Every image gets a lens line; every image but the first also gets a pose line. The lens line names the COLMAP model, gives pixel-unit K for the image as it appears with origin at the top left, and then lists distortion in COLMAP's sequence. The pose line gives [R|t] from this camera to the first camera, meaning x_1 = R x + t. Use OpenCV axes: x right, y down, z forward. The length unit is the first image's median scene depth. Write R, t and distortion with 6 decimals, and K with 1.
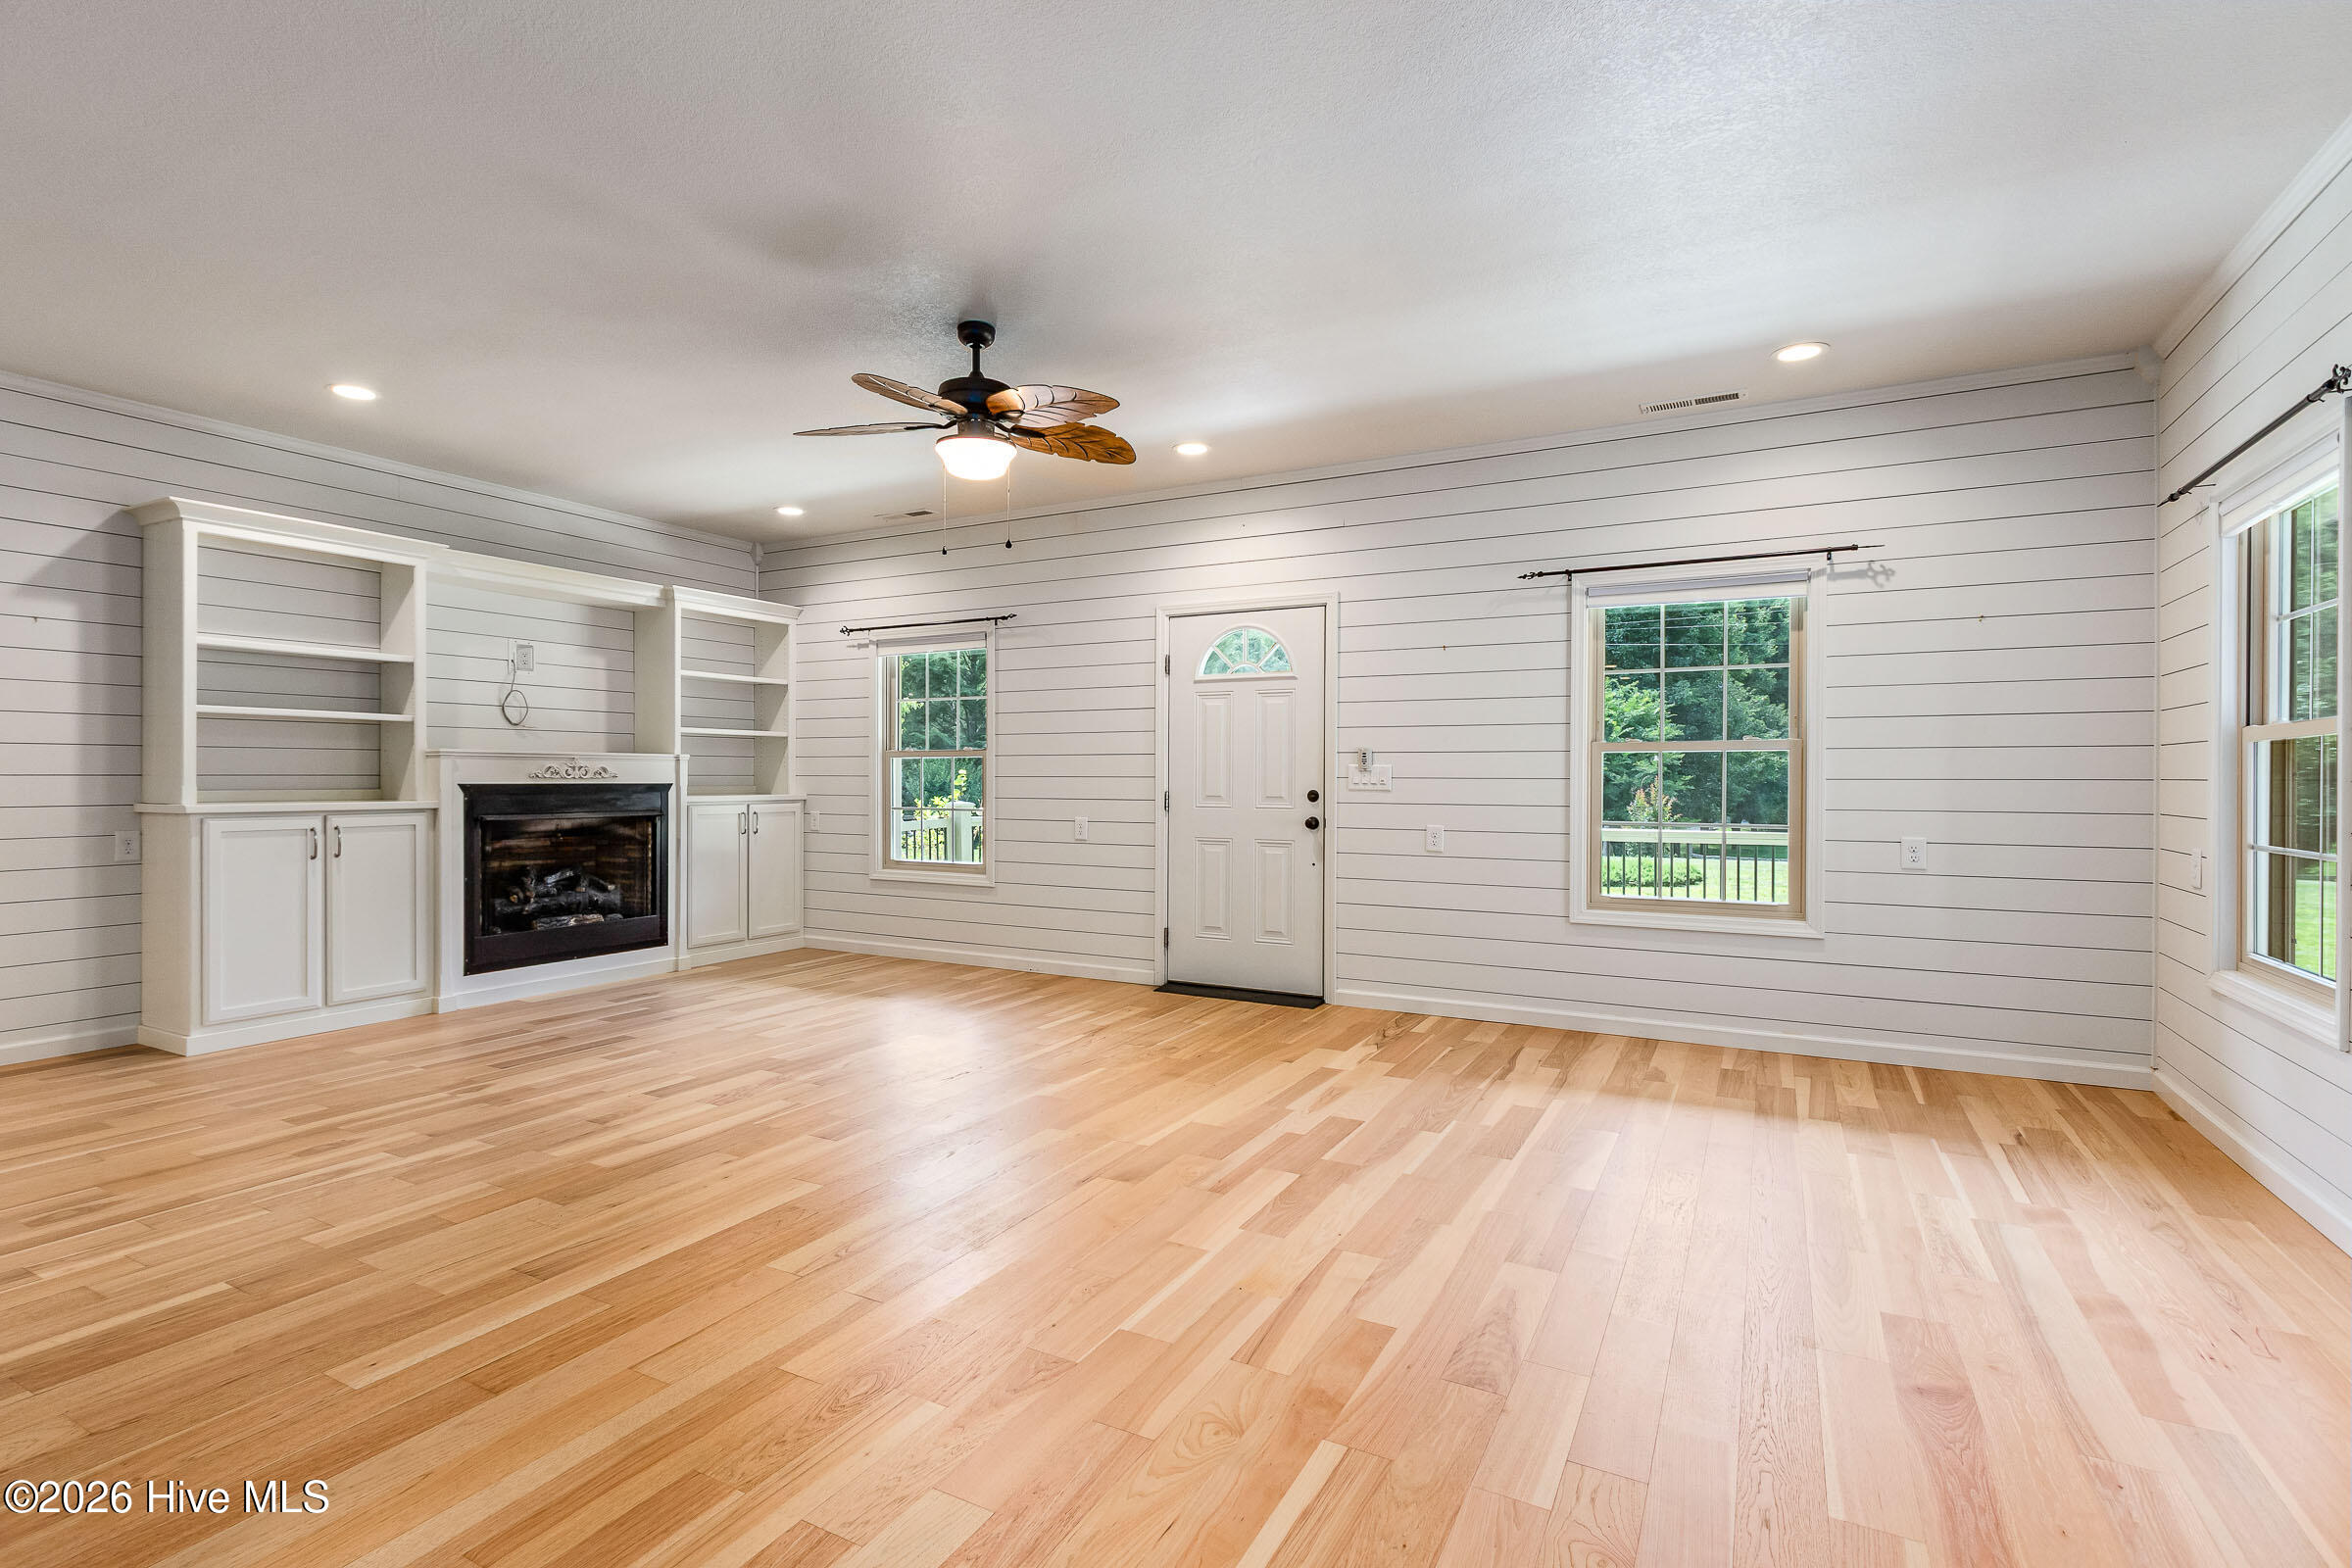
lens RADIAL K [[1112.8, 0, 1137.7], [0, 1112.8, 788.2], [0, 0, 1]] dist [0.007147, -0.001800]
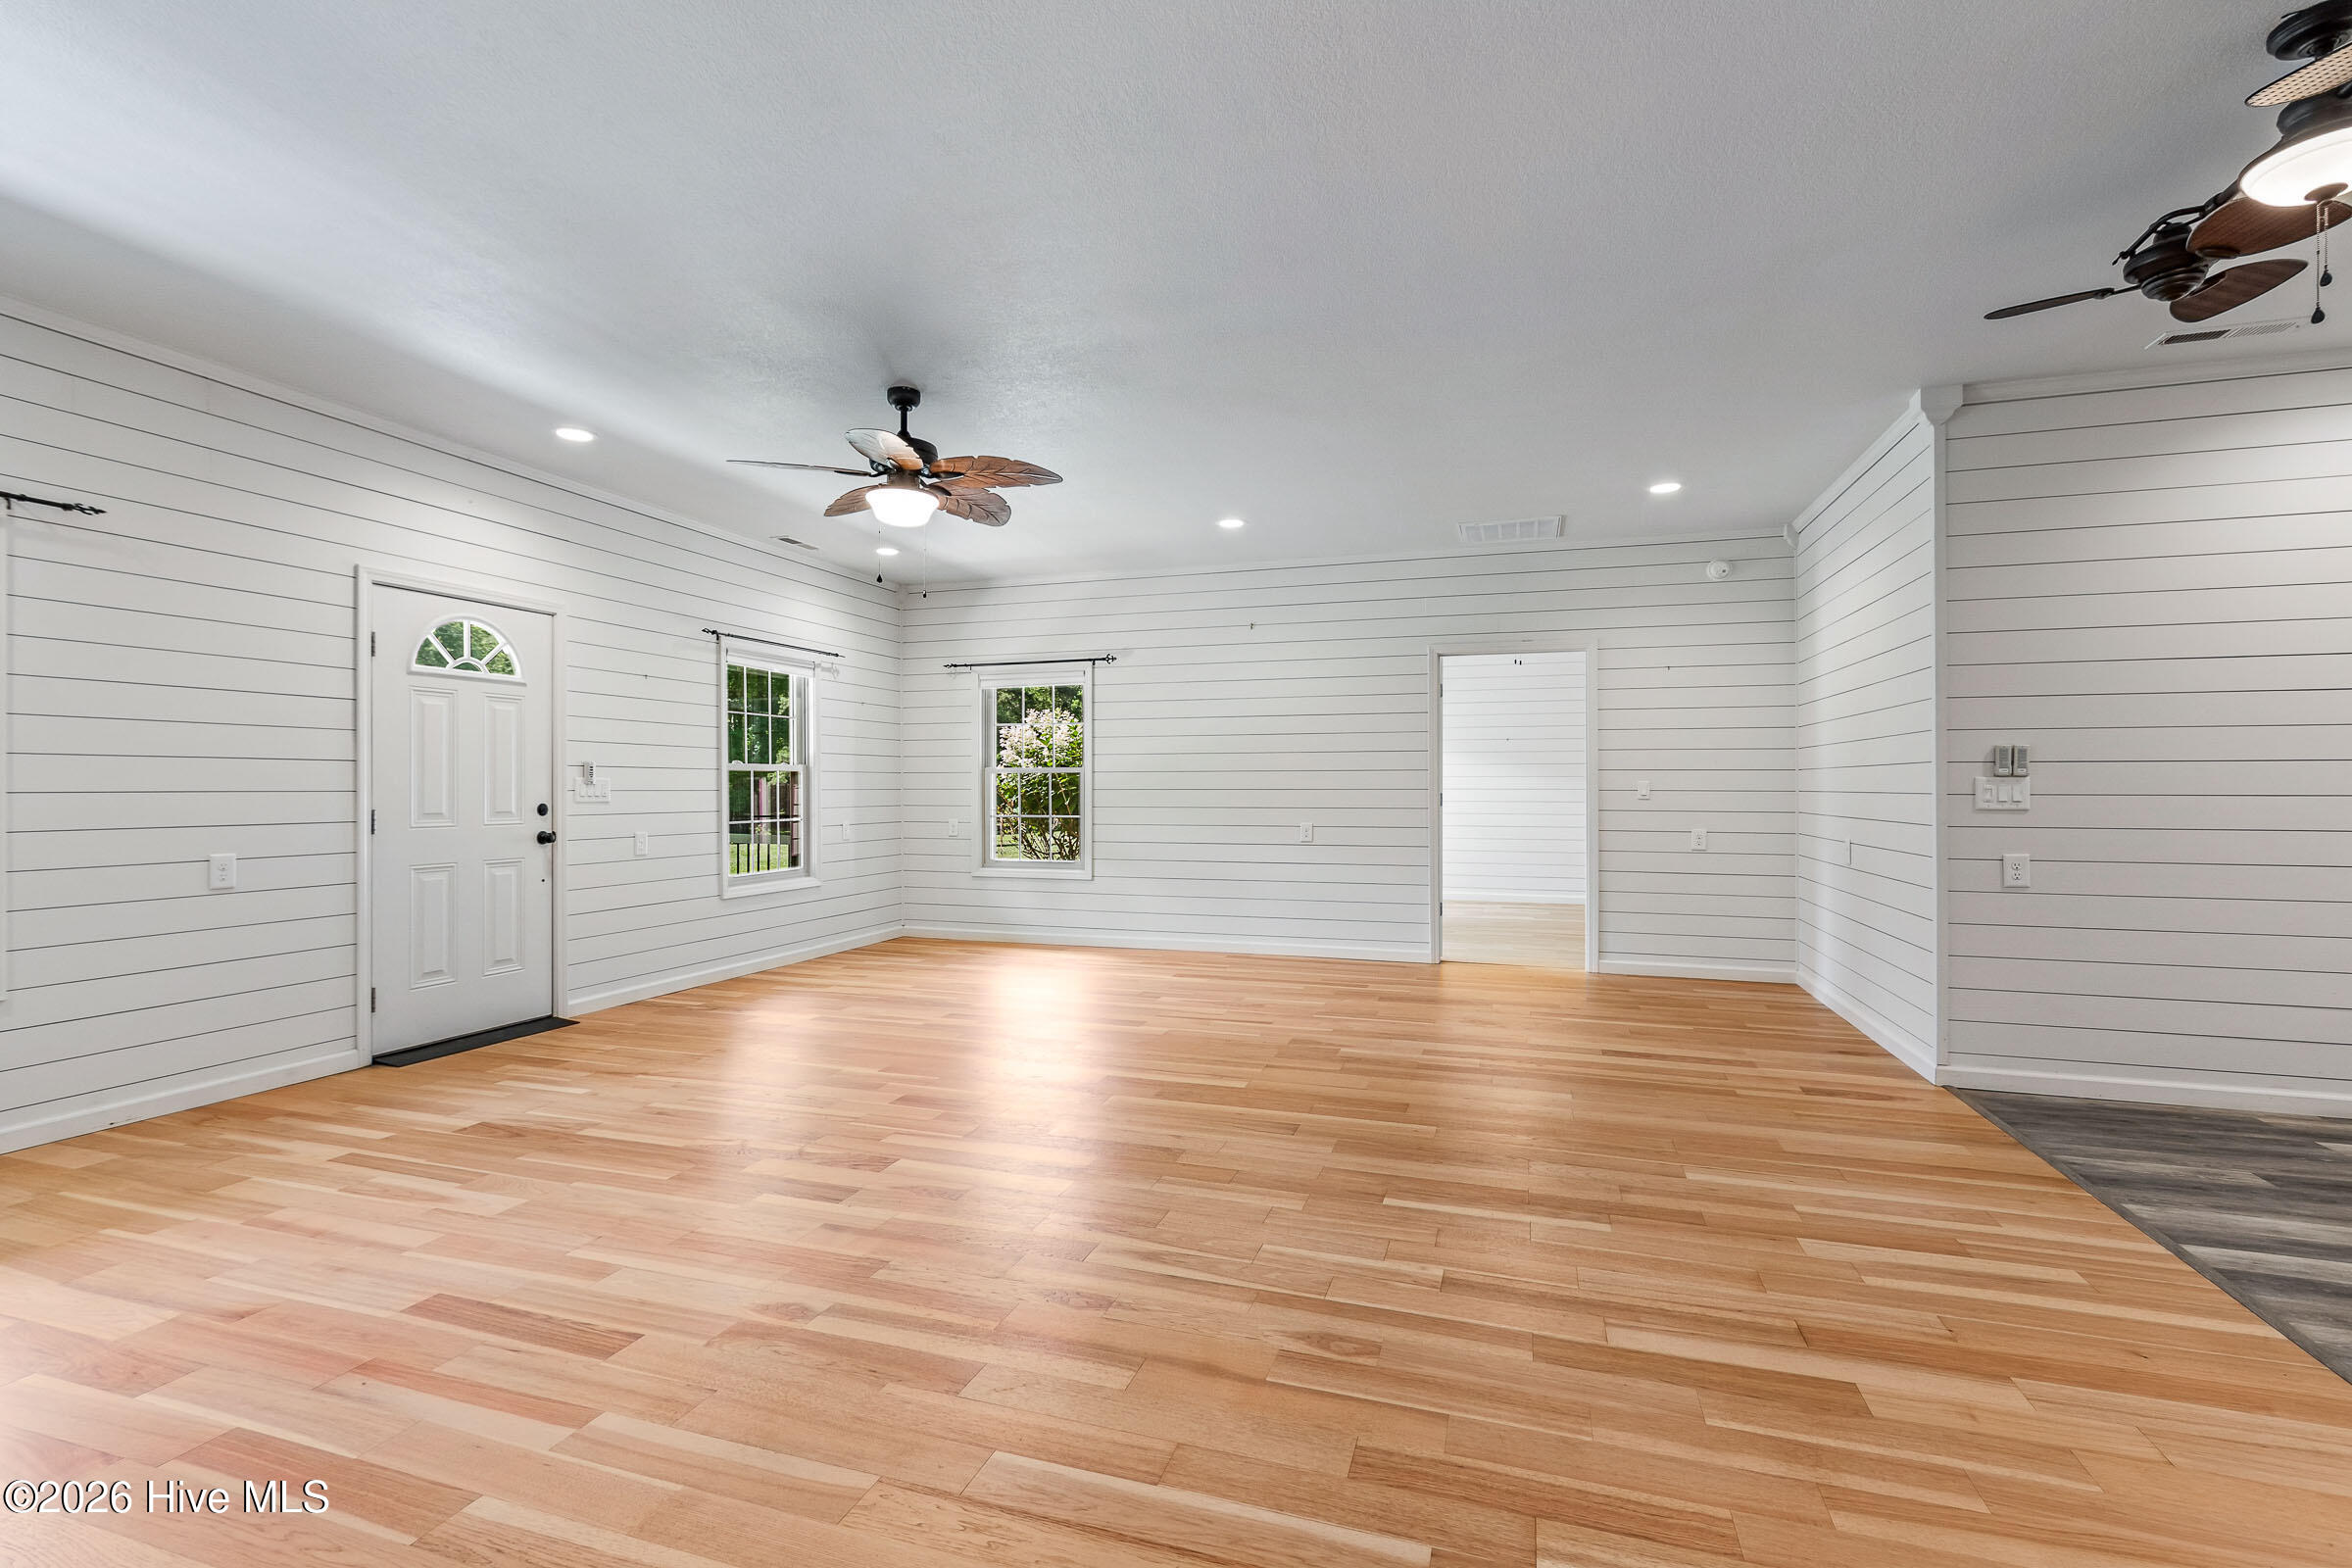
lens RADIAL K [[1112.8, 0, 1156.4], [0, 1112.8, 771.0], [0, 0, 1]] dist [0.007147, -0.001800]
pose [[-0.185484, 0.011693, 0.982578, -0.939304], [0.010177, 0.999898, -0.009978, -0.011921], [-0.982595, 0.008148, -0.185584, 0.695757]]
